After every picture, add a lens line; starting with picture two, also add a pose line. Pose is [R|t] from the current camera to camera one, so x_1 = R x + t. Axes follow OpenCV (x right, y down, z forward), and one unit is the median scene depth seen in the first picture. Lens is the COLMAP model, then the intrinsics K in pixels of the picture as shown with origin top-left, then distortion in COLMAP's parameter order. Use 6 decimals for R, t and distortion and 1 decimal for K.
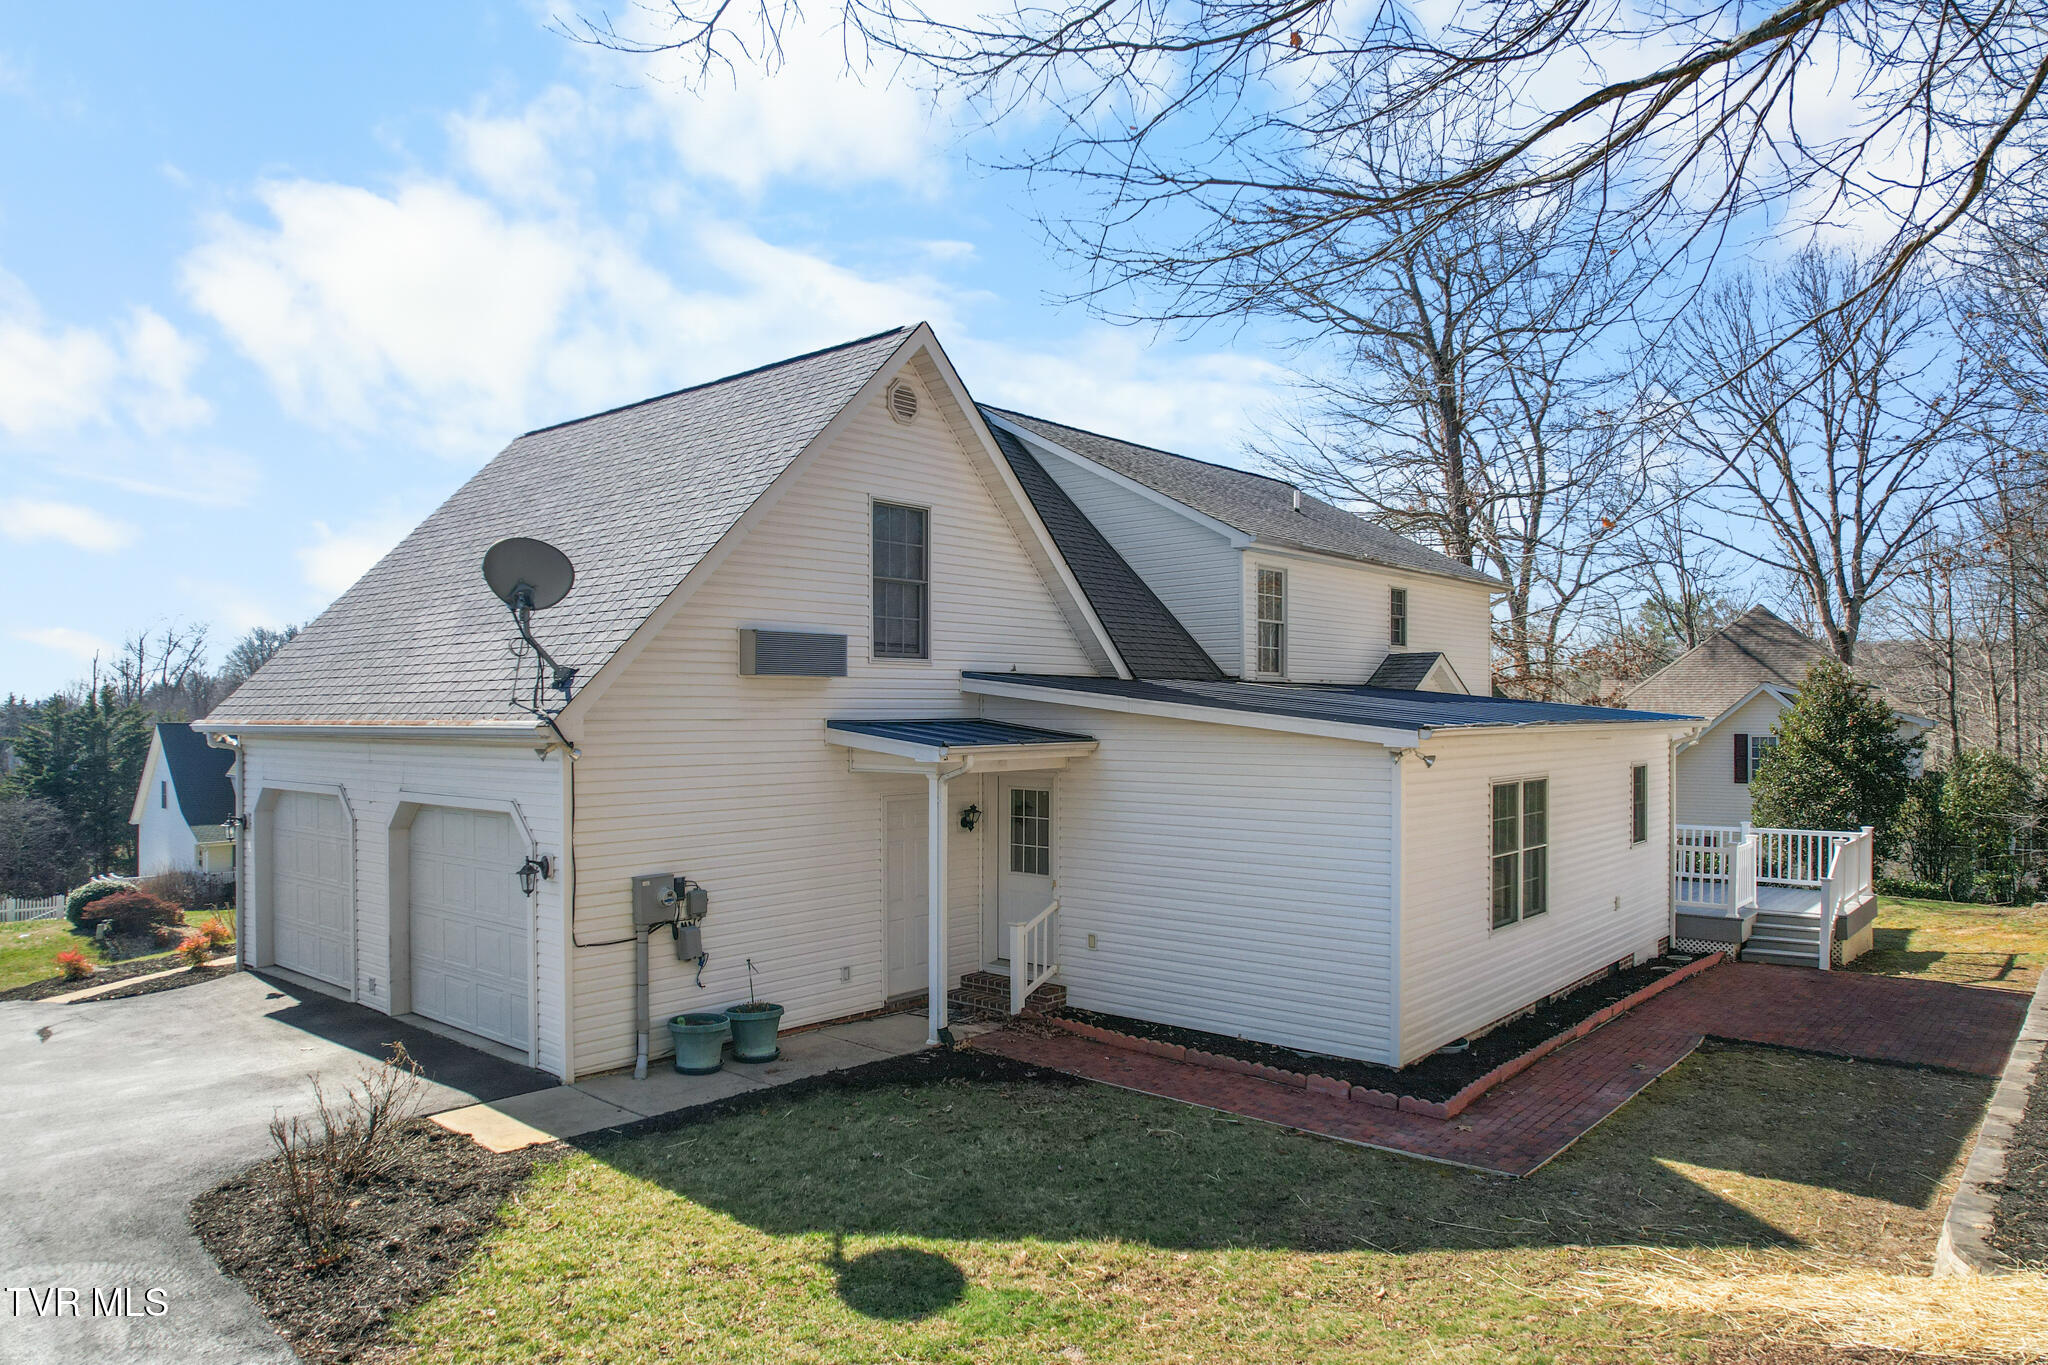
lens RADIAL K [[1348.5, 0, 1073.3], [0, 1348.5, 705.8], [0, 0, 1]] dist [-0.096387, 0.126401]
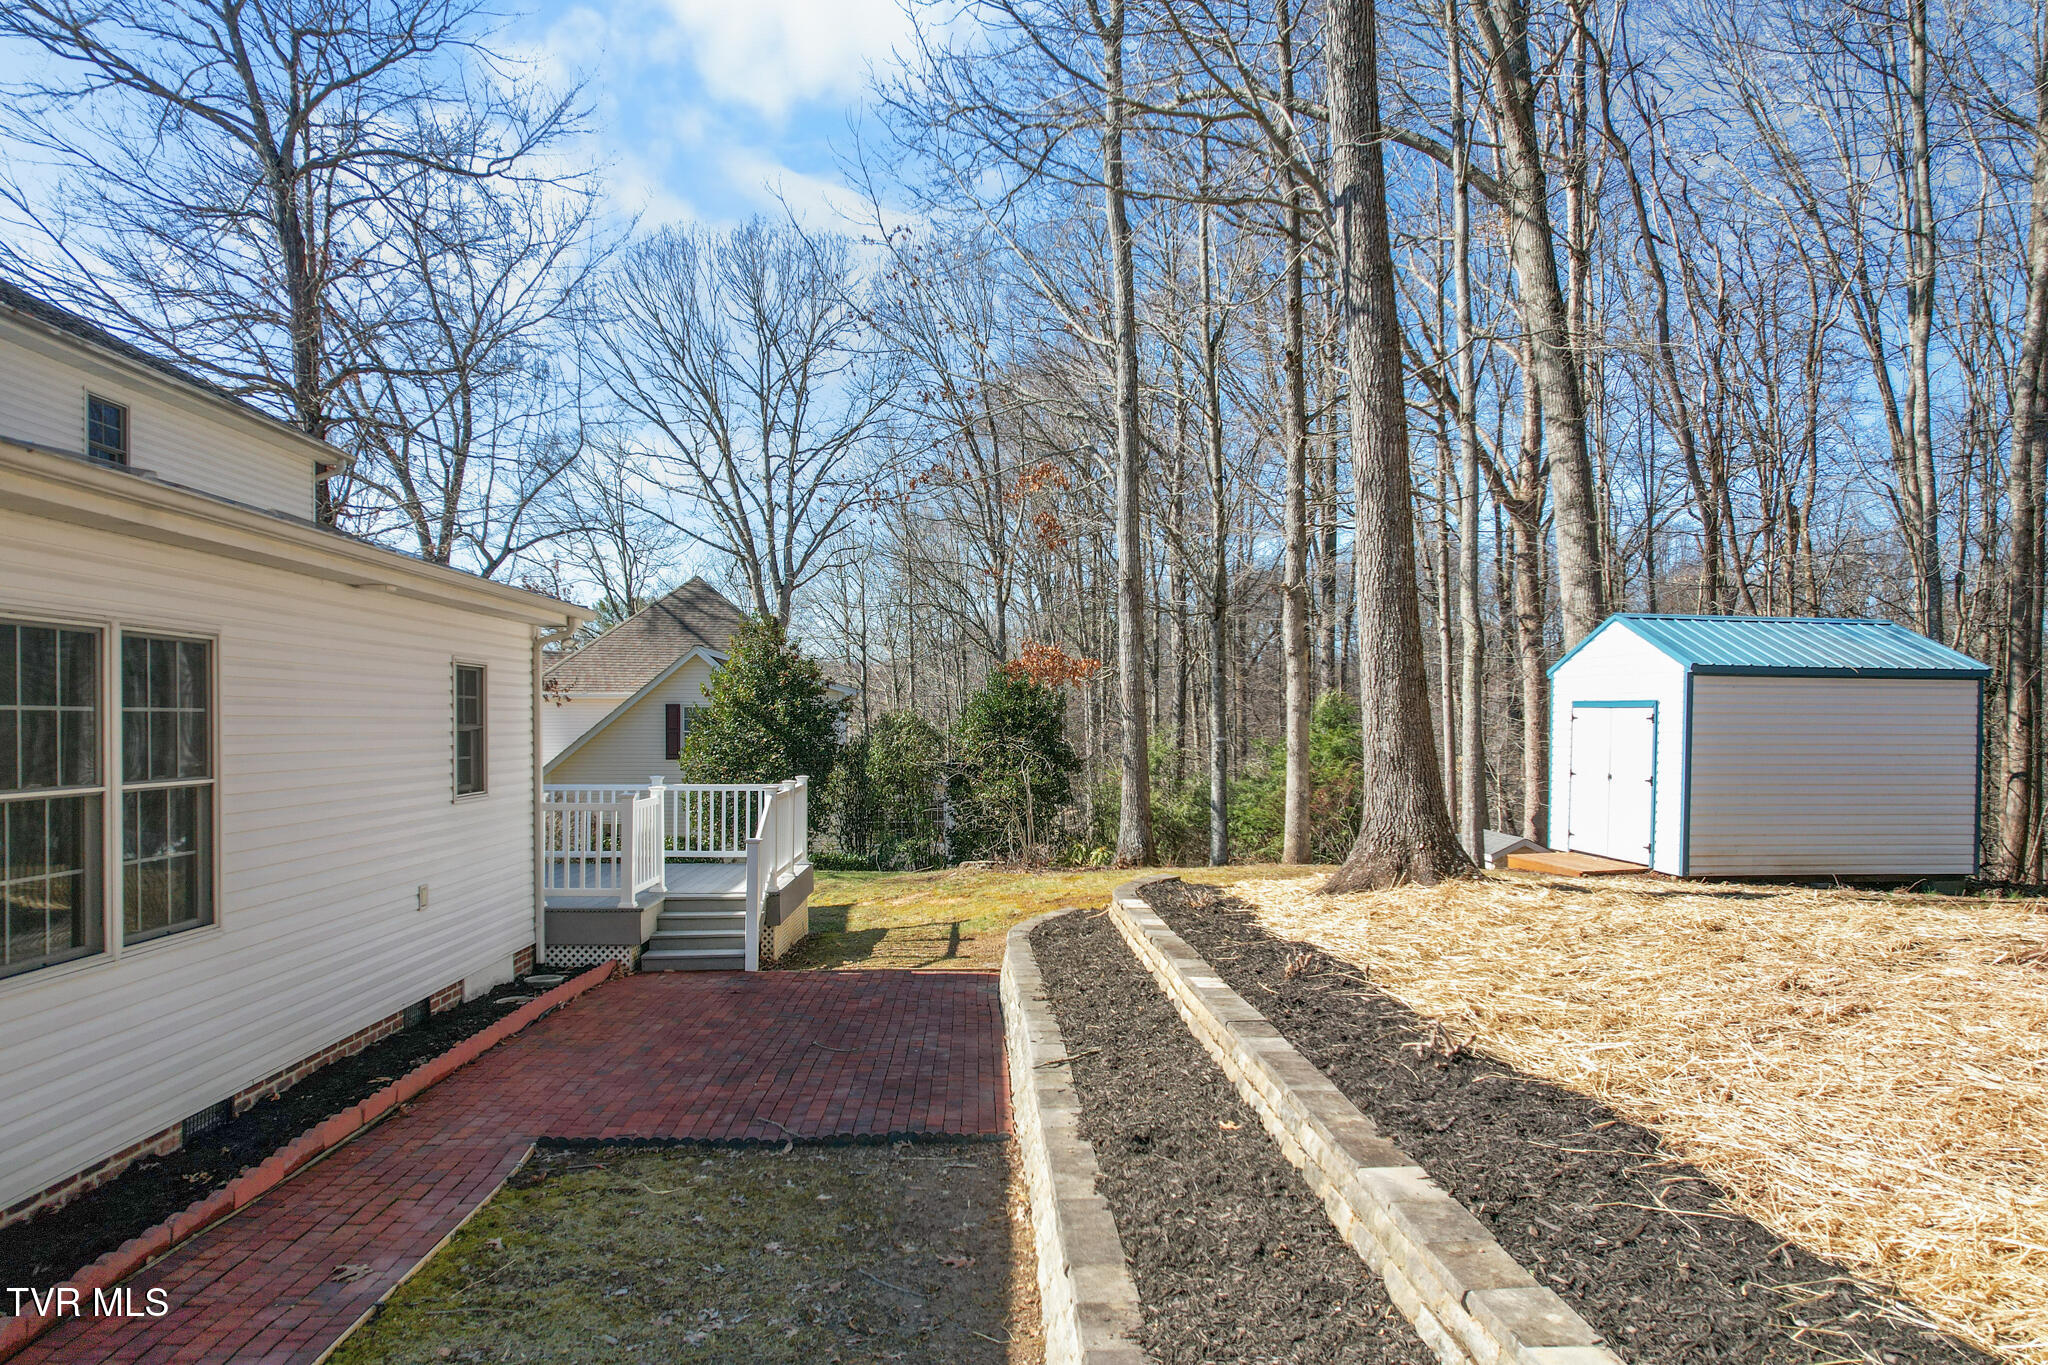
lens RADIAL K [[1327.4, 0, 1030.0], [0, 1327.4, 710.7], [0, 0, 1]] dist [-0.073641, 0.062607]
pose [[0.753560, 0.006861, 0.657343, 0.126289], [-0.003197, 0.999972, -0.006773, 0.038114], [-0.657371, 0.003003, 0.753561, 0.217586]]
